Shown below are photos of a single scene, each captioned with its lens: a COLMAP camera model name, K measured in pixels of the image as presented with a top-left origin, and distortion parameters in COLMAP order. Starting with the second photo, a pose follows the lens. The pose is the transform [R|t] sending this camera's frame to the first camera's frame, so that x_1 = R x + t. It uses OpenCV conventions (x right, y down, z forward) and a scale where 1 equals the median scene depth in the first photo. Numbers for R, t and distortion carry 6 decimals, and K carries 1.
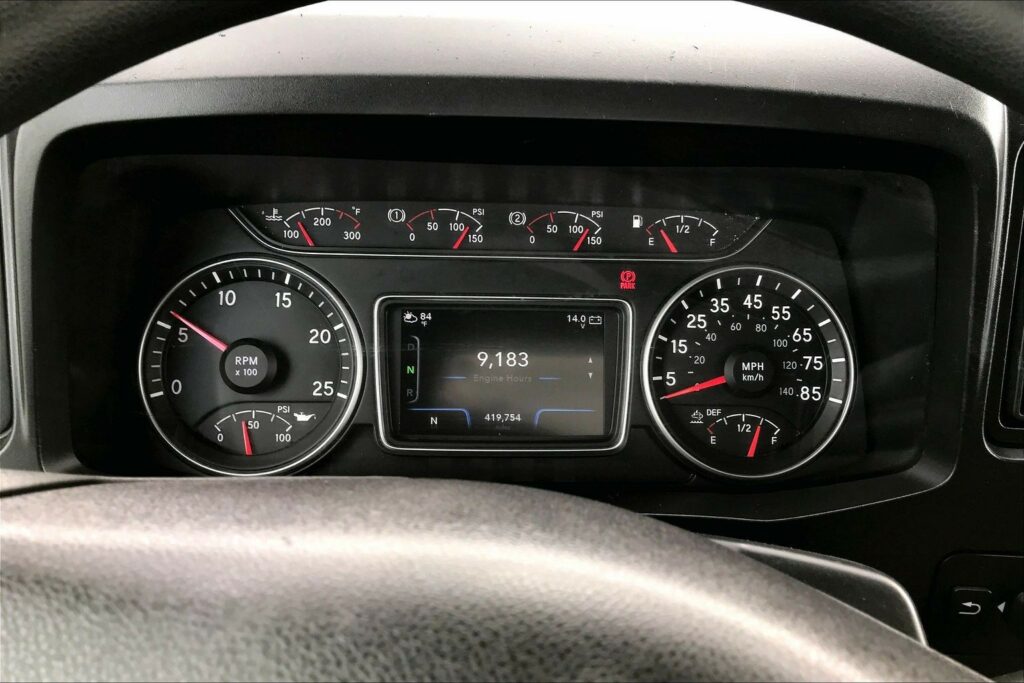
lens RADIAL K [[843.2, 0, 516.7], [0, 843.2, 304.6], [0, 0, 1]] dist [0.041283, -0.053247]
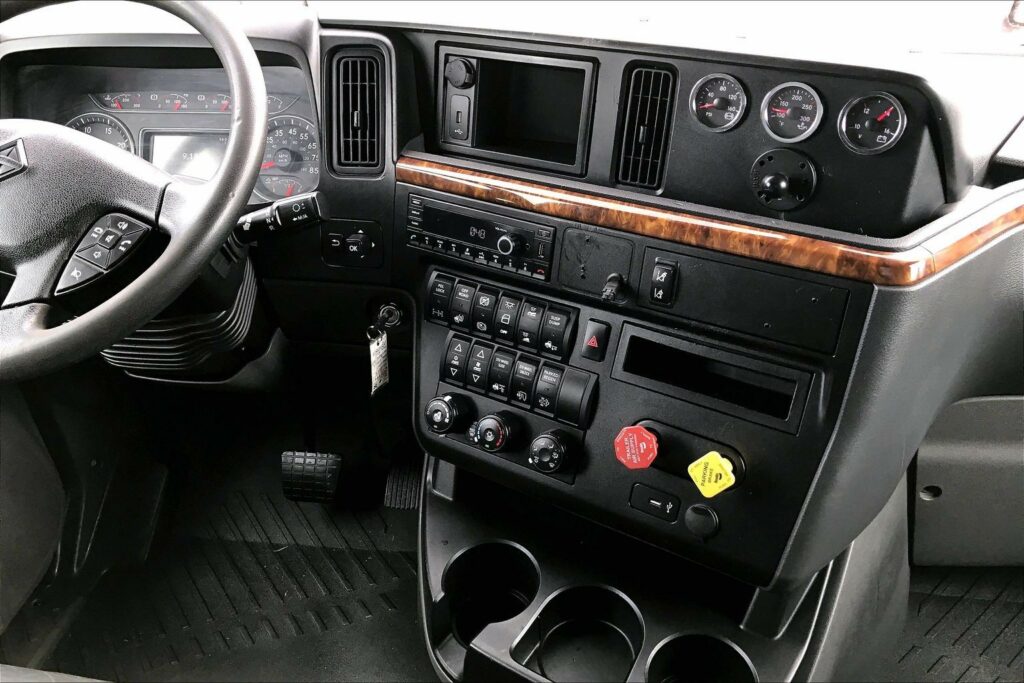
lens RADIAL K [[843.2, 0, 511.4], [0, 843.2, 327.5], [0, 0, 1]] dist [0.041283, -0.053247]
pose [[0.977940, 0.029366, -0.206811, 1.388904], [-0.033709, 0.999278, -0.017507, 0.565018], [0.206148, 0.024092, 0.978224, -1.160400]]
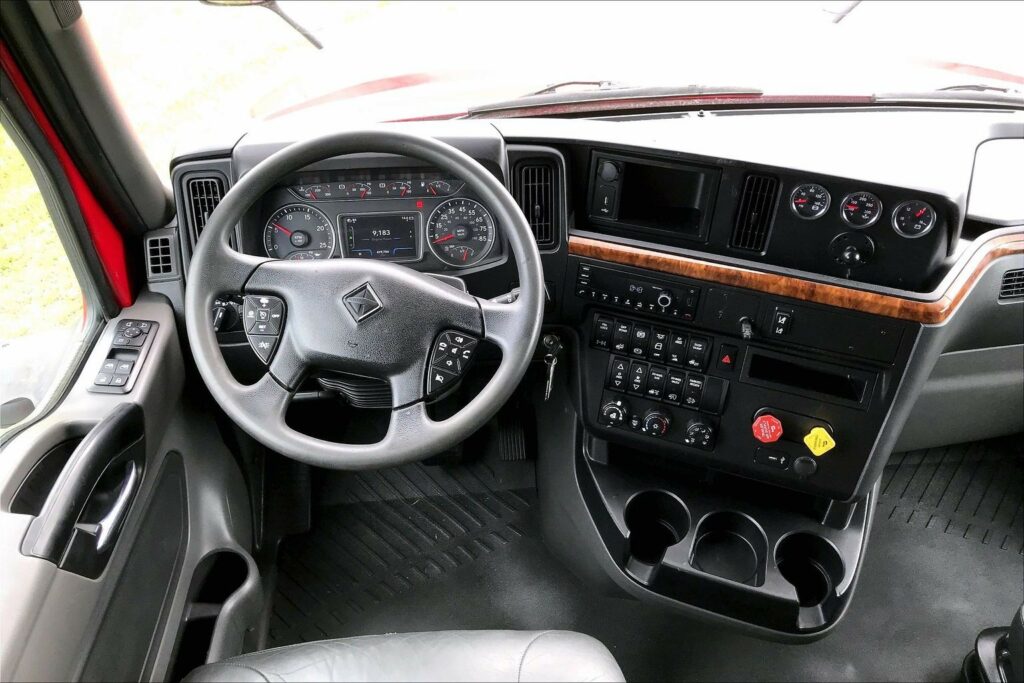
lens RADIAL K [[843.2, 0, 513.4], [0, 843.2, 332.4], [0, 0, 1]] dist [0.041283, -0.053247]
pose [[0.998472, -0.054655, -0.008185, 0.468377], [0.055264, 0.986730, 0.152673, -0.020032], [-0.000268, -0.152892, 0.988243, -2.079062]]
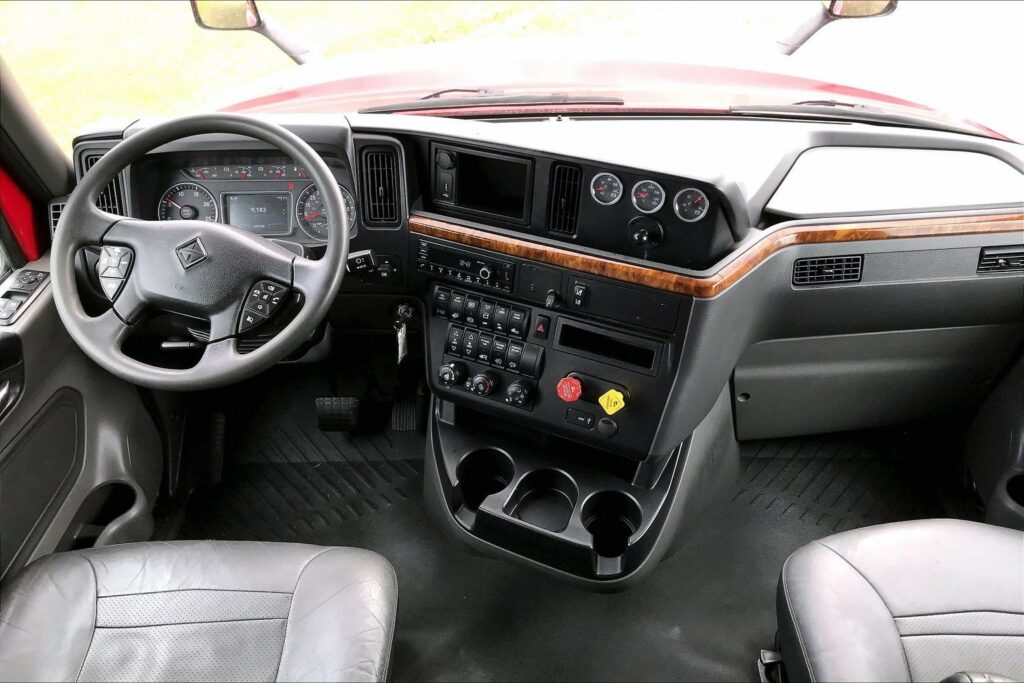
lens RADIAL K [[843.2, 0, 516.5], [0, 843.2, 332.8], [0, 0, 1]] dist [0.041283, -0.053247]
pose [[0.995919, -0.012995, -0.089306, 1.371174], [0.022222, 0.994421, 0.103118, 0.235168], [0.087468, -0.104682, 0.990652, -2.470460]]
